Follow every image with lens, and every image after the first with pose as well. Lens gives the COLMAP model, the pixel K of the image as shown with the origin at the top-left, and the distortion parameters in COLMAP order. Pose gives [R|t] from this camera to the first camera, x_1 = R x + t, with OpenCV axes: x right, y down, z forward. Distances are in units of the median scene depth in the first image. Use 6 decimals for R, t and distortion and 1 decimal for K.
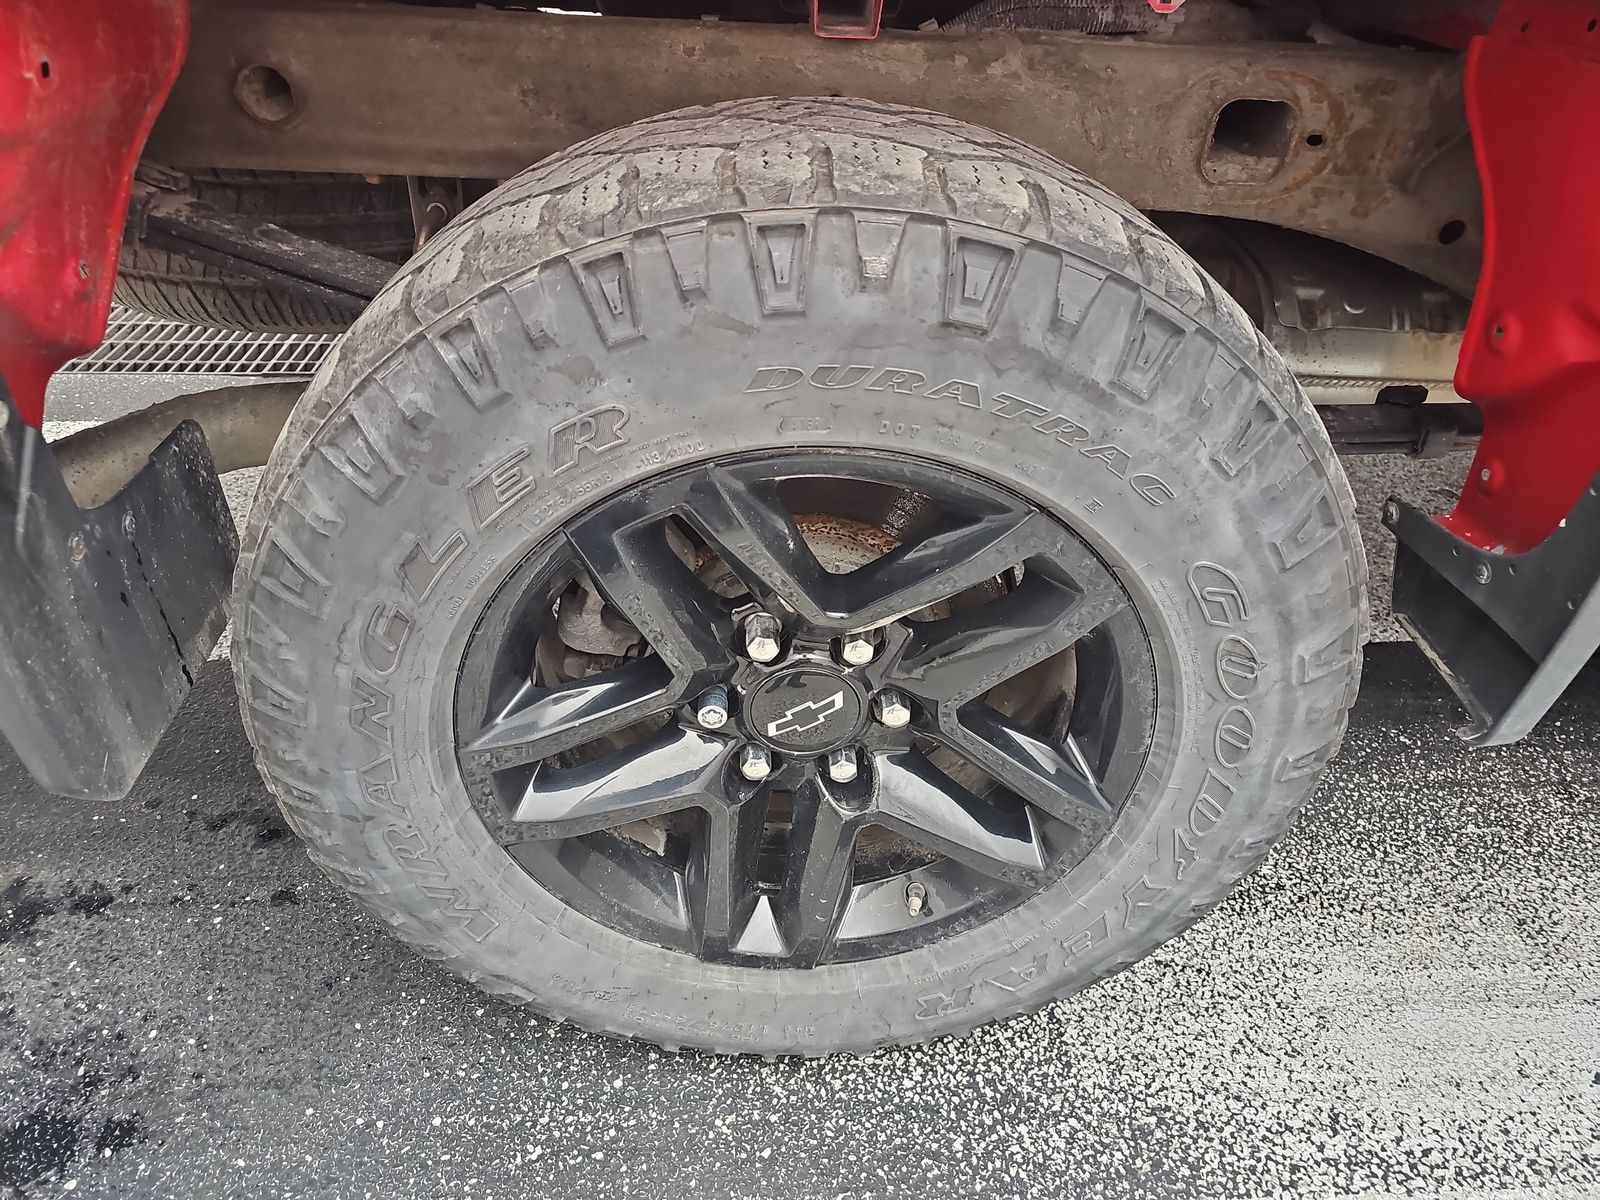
lens RADIAL K [[1072.9, 0, 798.1], [0, 1072.9, 593.5], [0, 0, 1]] dist [0.002603, -0.014465]
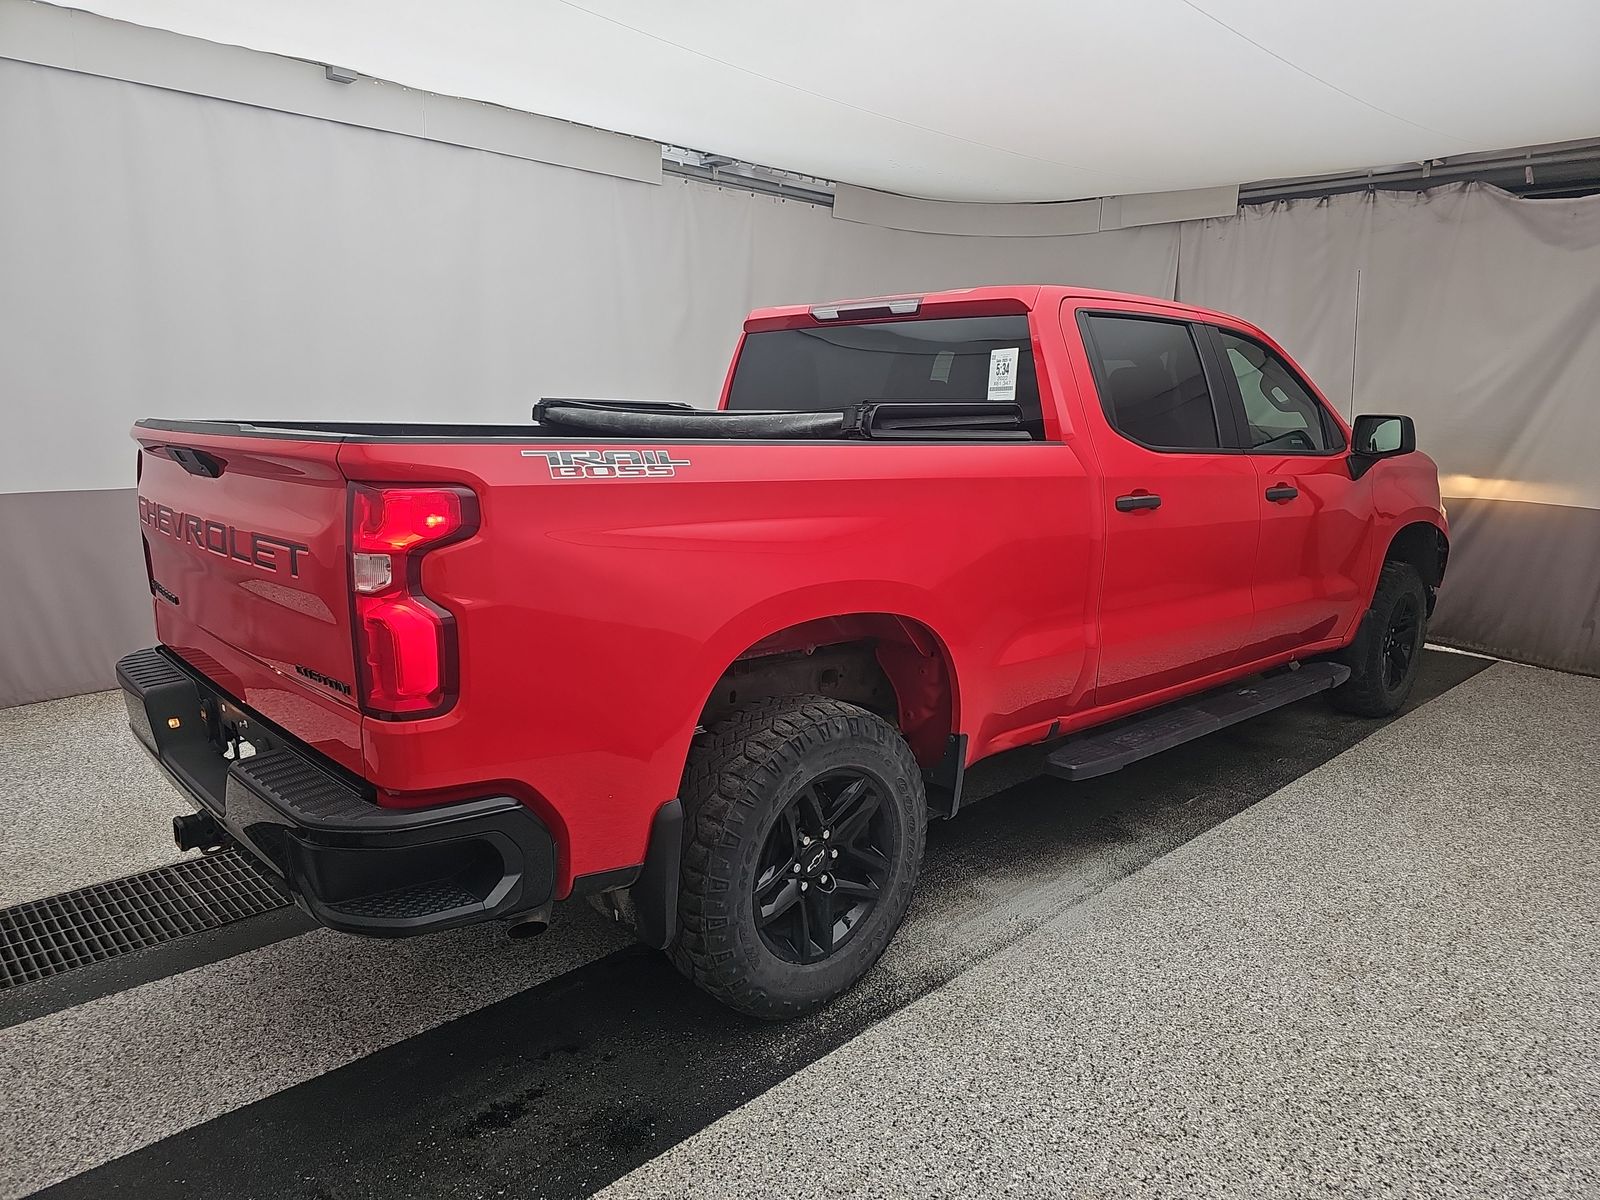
lens RADIAL K [[1072.9, 0, 805.4], [0, 1072.9, 595.6], [0, 0, 1]] dist [0.002603, -0.014465]
pose [[0.744899, -0.131729, 0.654043, -2.178109], [0.389851, 0.881482, -0.266470, 0.273467], [-0.541425, 0.453473, 0.707970, -1.796509]]
